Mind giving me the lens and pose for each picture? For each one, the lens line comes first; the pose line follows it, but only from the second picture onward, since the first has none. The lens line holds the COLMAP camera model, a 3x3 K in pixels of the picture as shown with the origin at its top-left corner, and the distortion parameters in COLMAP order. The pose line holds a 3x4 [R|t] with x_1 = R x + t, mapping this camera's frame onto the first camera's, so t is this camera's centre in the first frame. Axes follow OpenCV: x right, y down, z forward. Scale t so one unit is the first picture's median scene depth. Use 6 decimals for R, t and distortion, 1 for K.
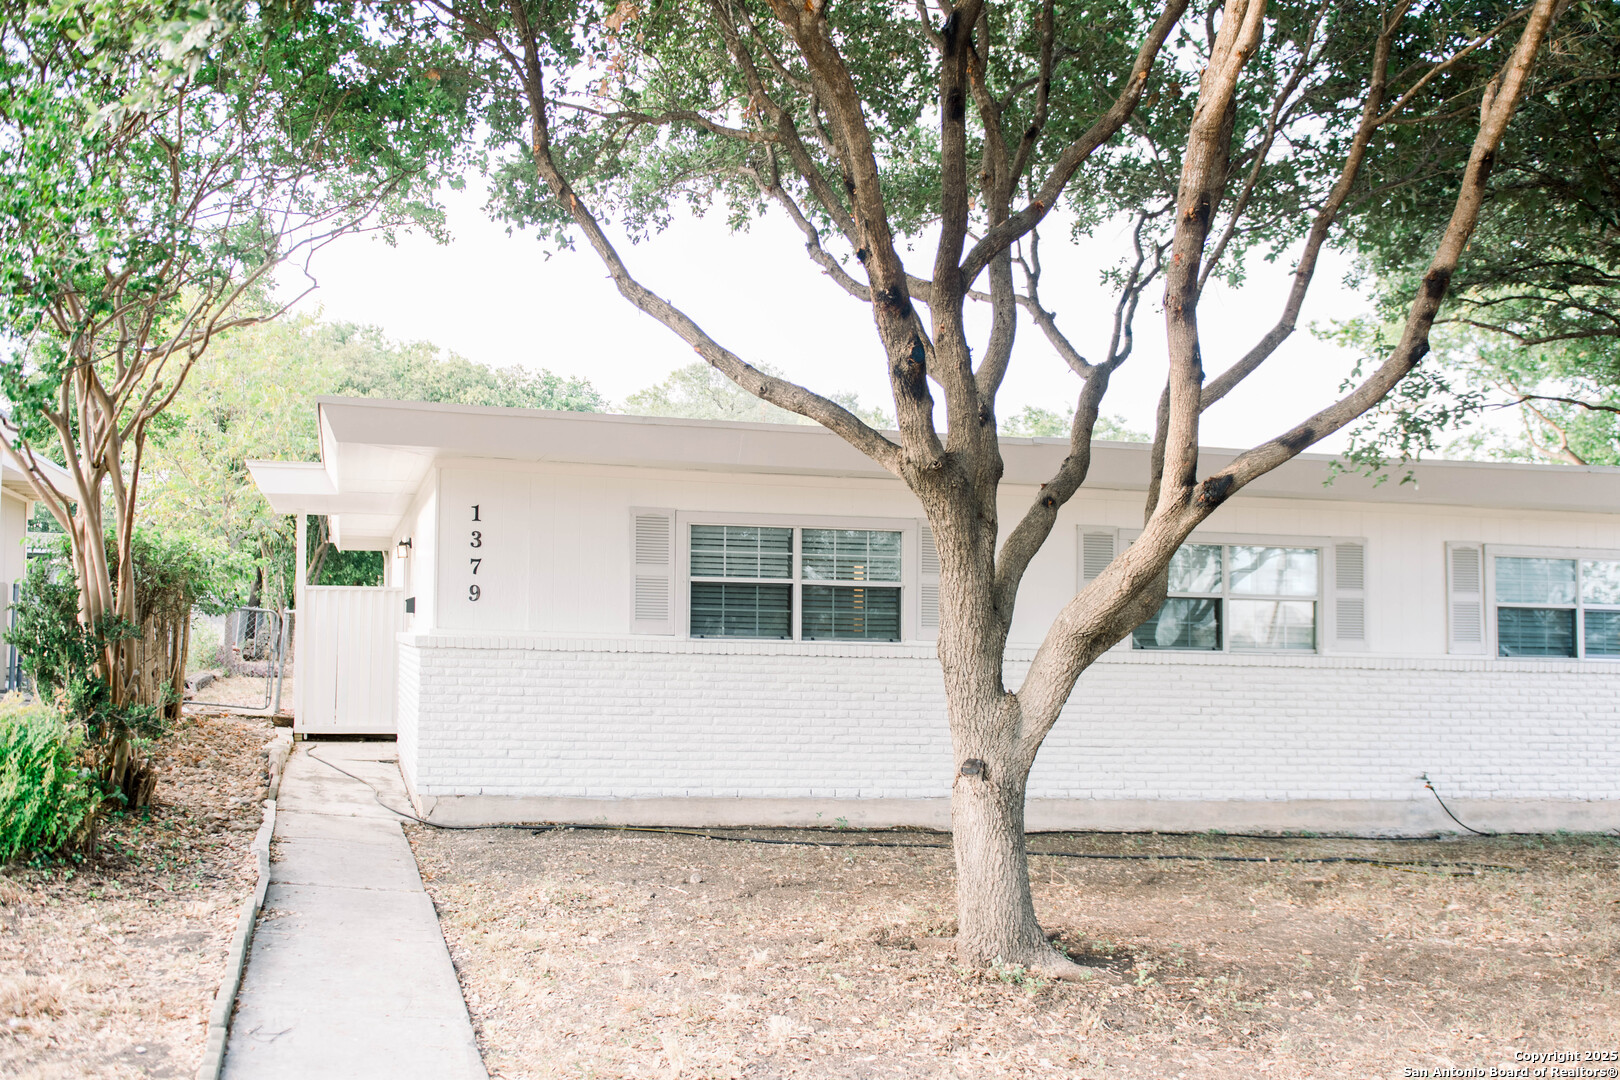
lens RADIAL K [[1334.9, 0, 635.4], [0, 1334.9, 582.0], [0, 0, 1]] dist [-0.011839, -0.004826]
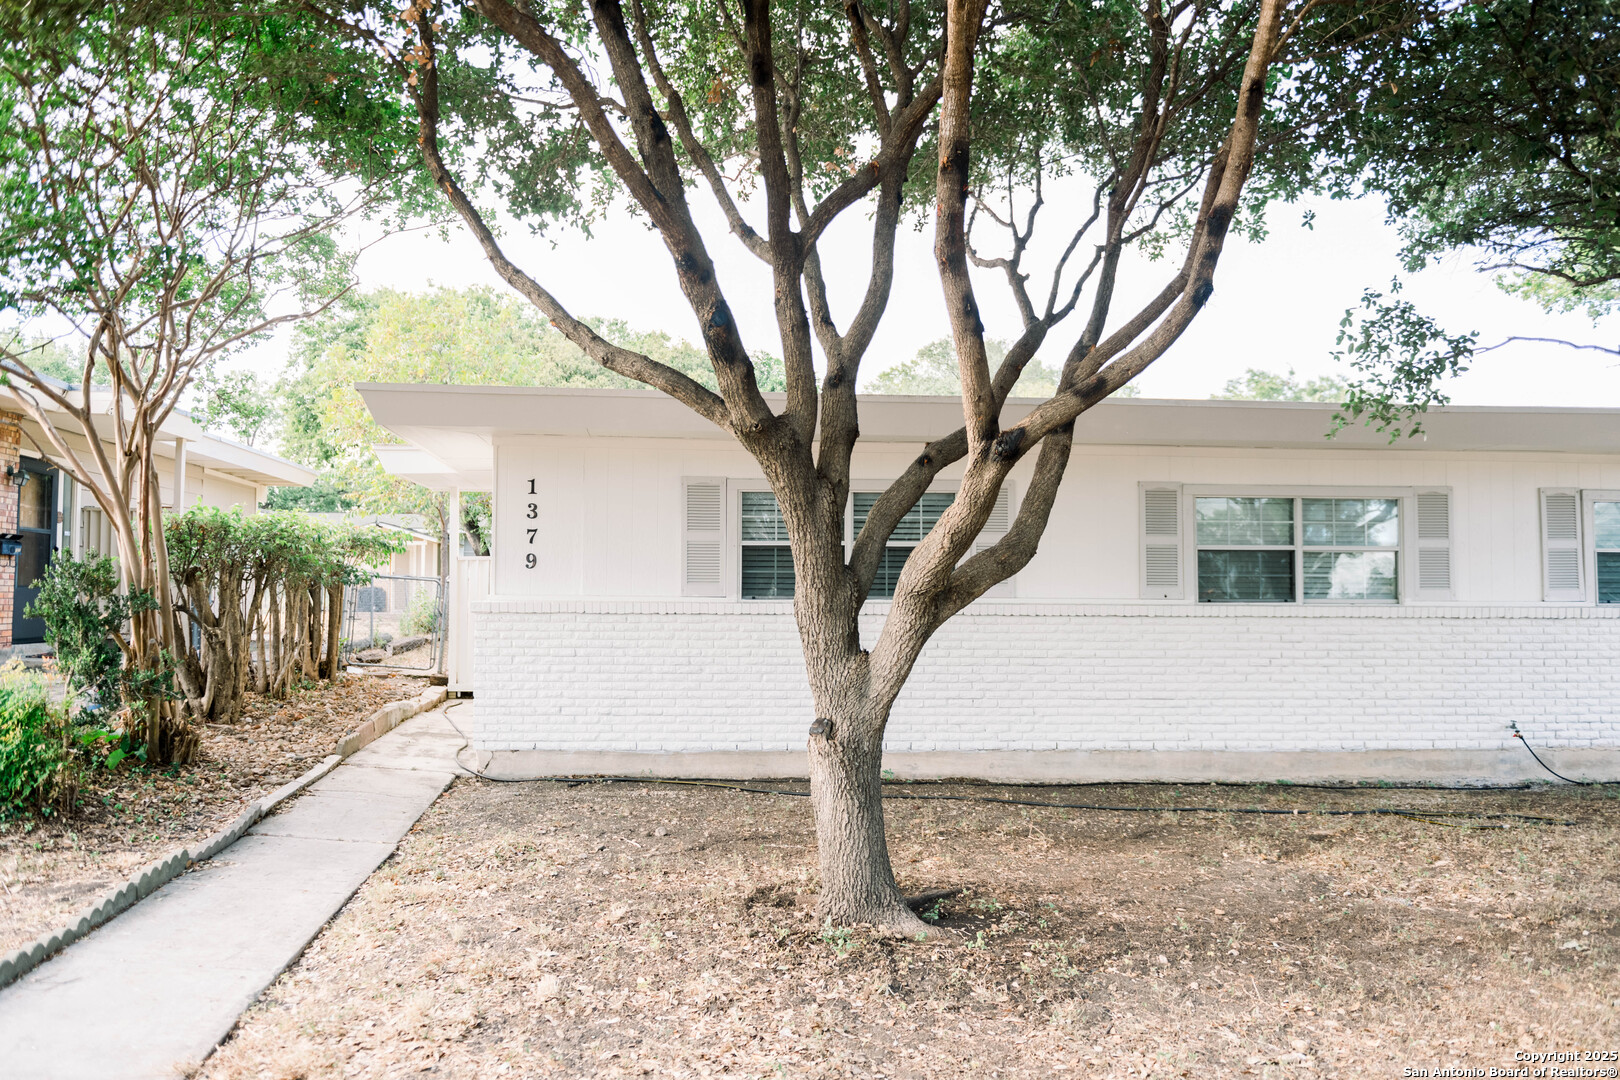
lens RADIAL K [[1224.2, 0, 782.0], [0, 1224.2, 534.2], [0, 0, 1]] dist [-0.025622, 0.003281]
pose [[0.993594, -0.022948, -0.110656, 0.191050], [0.021854, 0.999700, -0.011093, 0.002035], [0.110877, 0.008604, 0.993797, 0.046173]]
